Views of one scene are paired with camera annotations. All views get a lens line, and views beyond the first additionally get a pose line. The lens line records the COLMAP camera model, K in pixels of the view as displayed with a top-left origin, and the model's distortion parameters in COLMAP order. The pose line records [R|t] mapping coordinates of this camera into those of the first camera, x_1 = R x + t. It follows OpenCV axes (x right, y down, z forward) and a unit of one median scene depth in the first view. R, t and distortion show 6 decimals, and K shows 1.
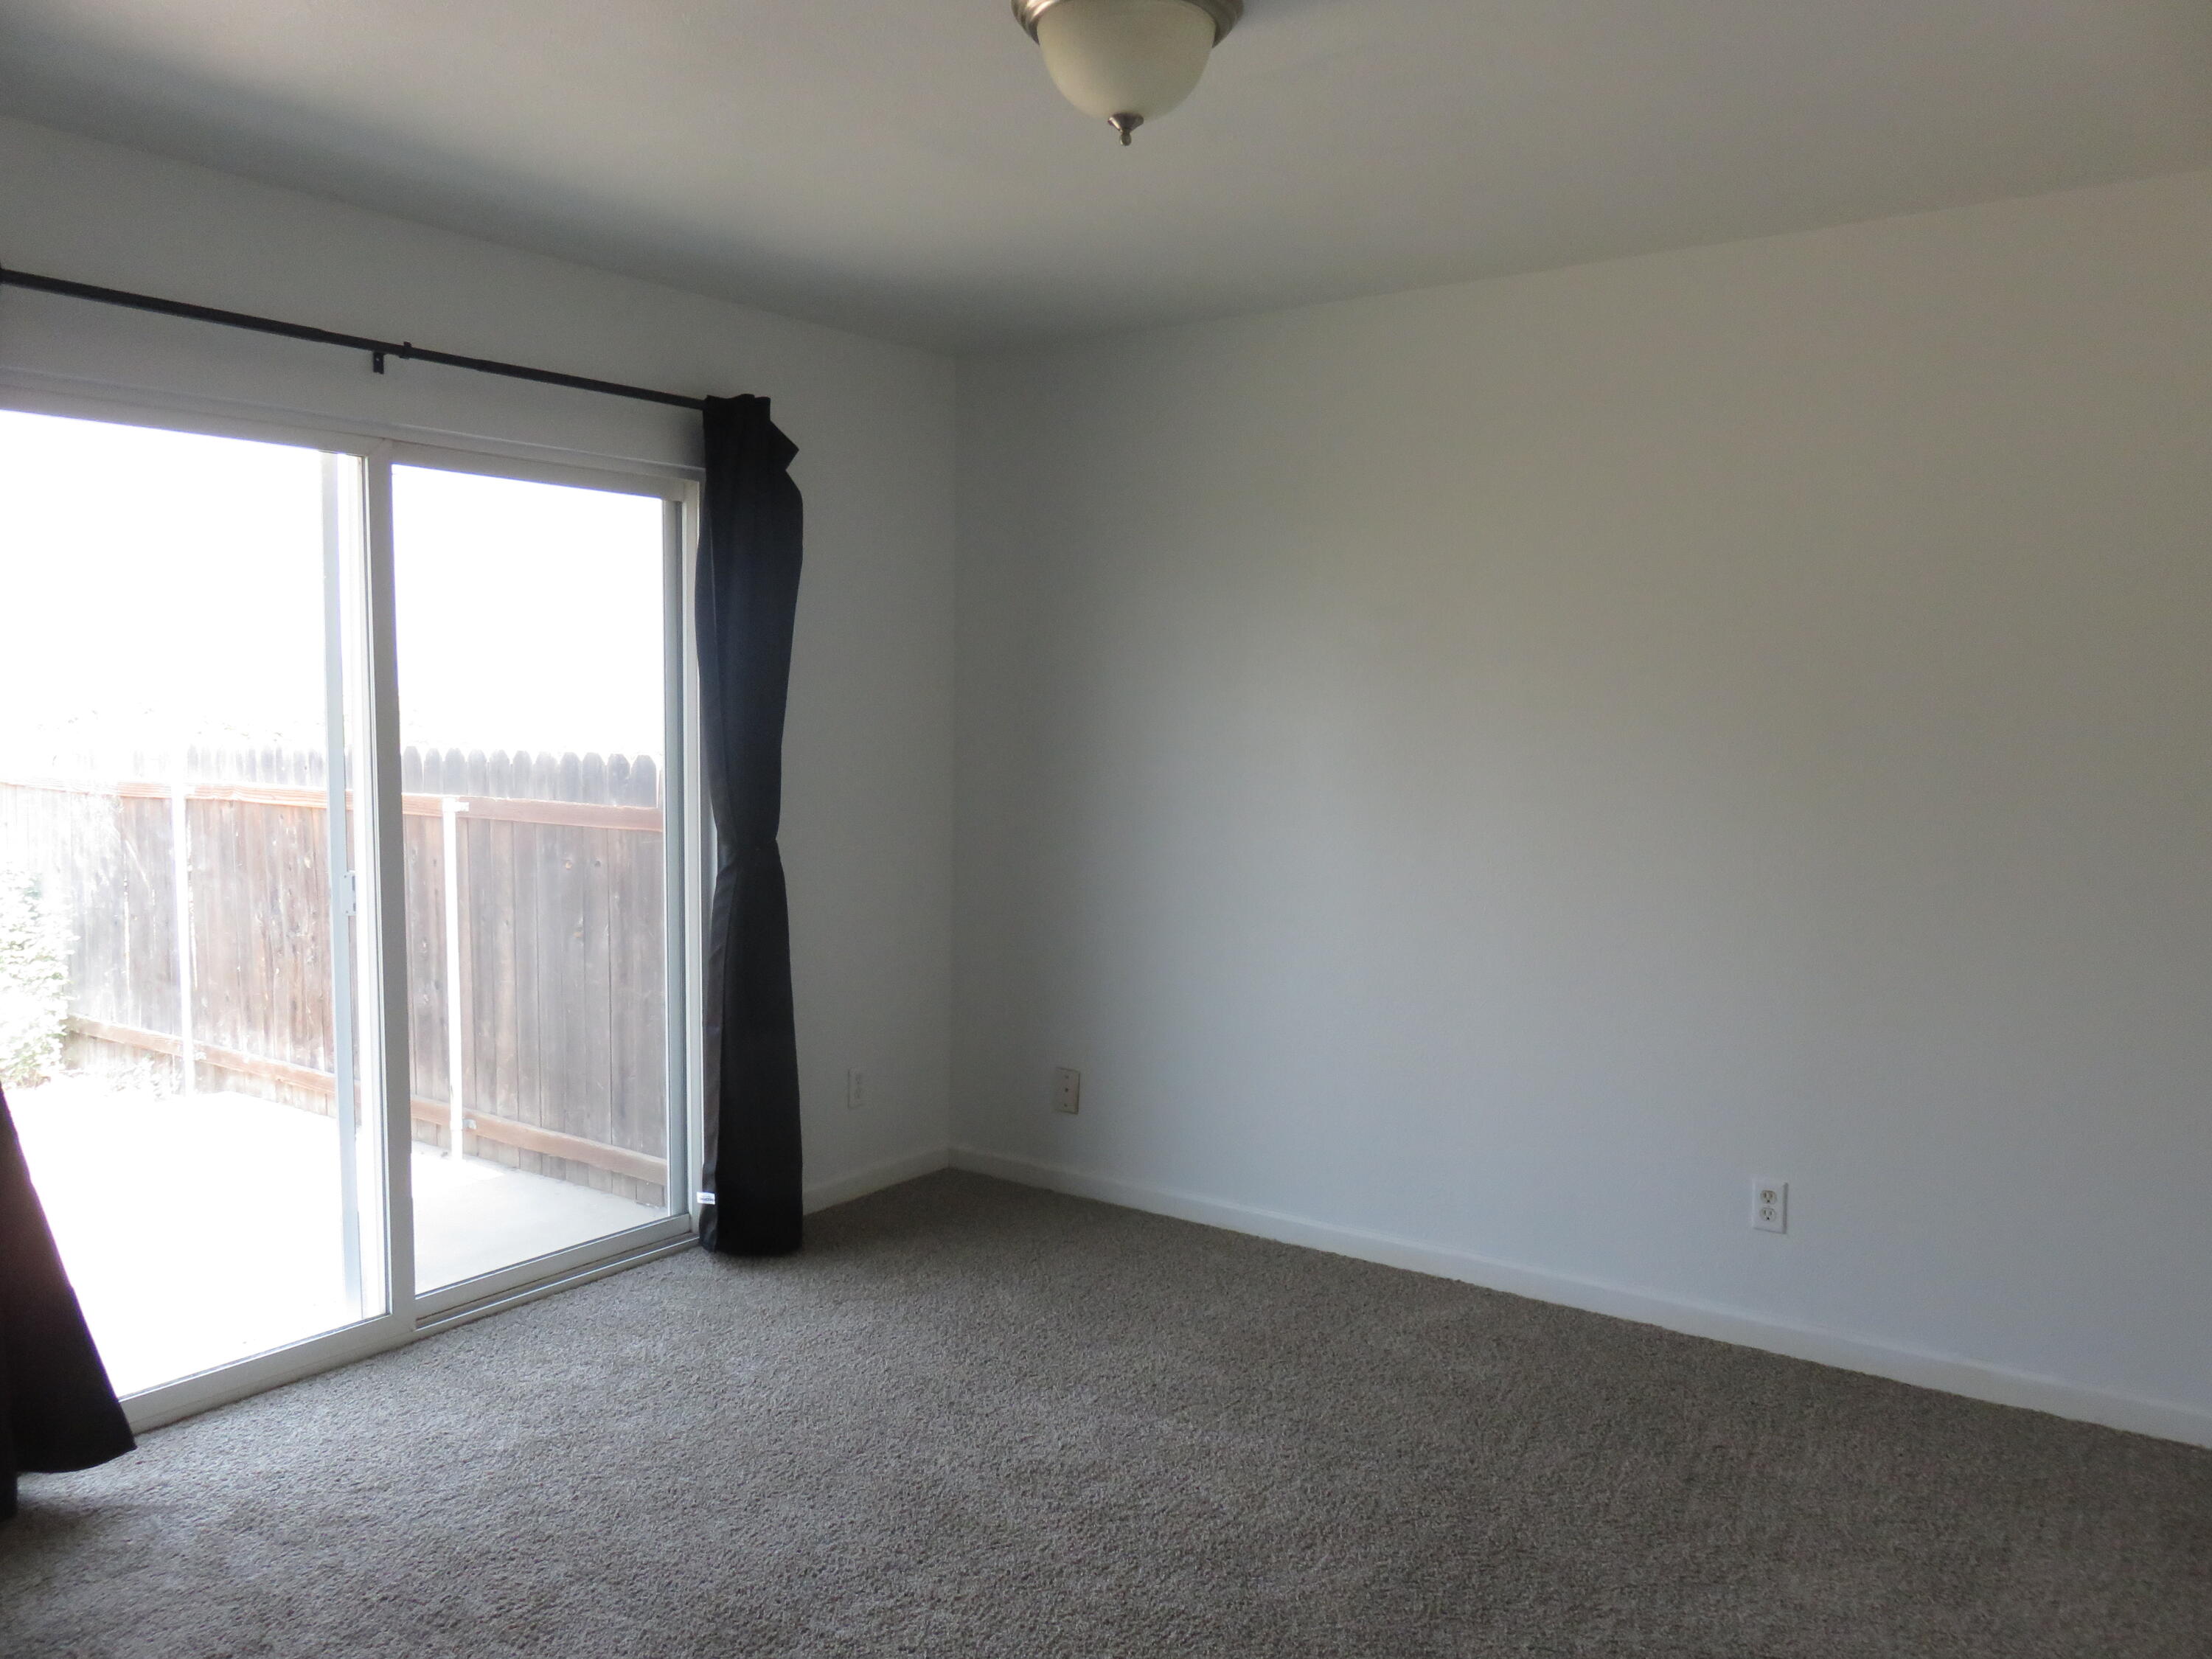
lens RADIAL K [[1641.6, 0, 1103.3], [0, 1641.6, 836.8], [0, 0, 1]] dist [-0.007115, -0.001542]
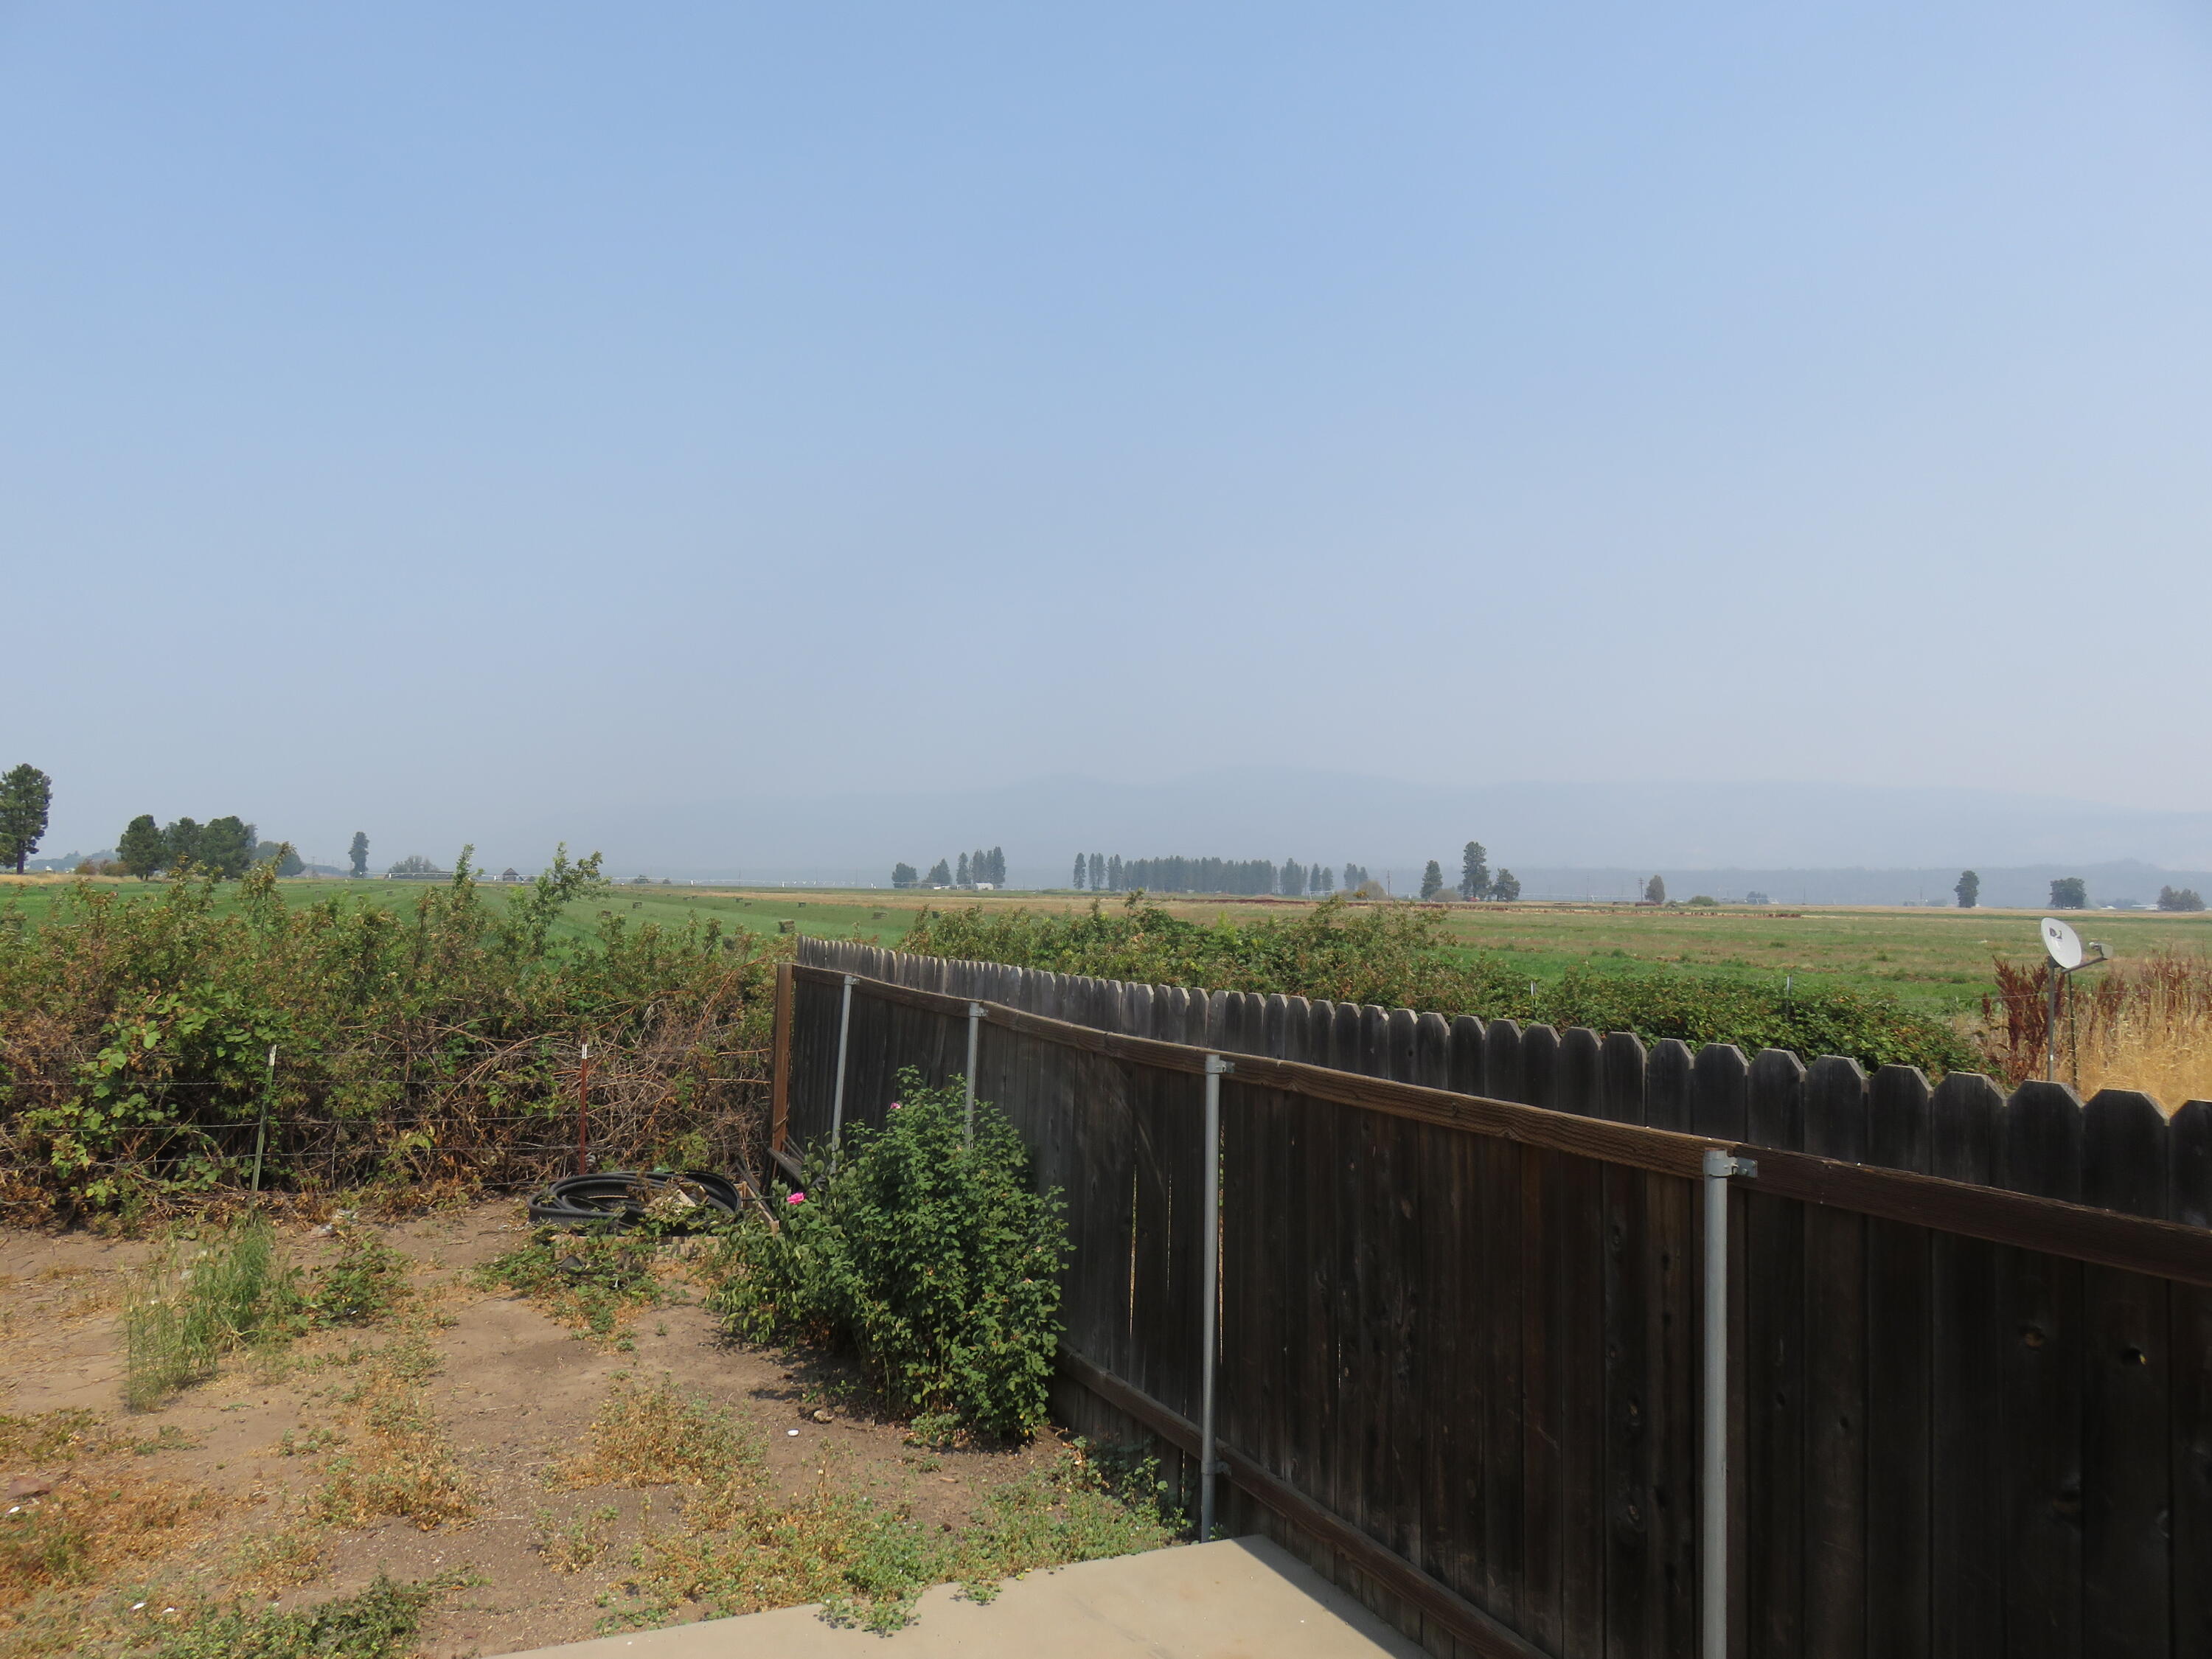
lens RADIAL K [[1641.6, 0, 1103.3], [0, 1641.6, 836.8], [0, 0, 1]] dist [-0.007115, -0.001542]
pose [[0.857165, -0.013939, -0.514854, -0.261794], [-0.052083, 0.992164, -0.113573, -0.045705], [0.512402, 0.124166, 0.849722, 0.399964]]
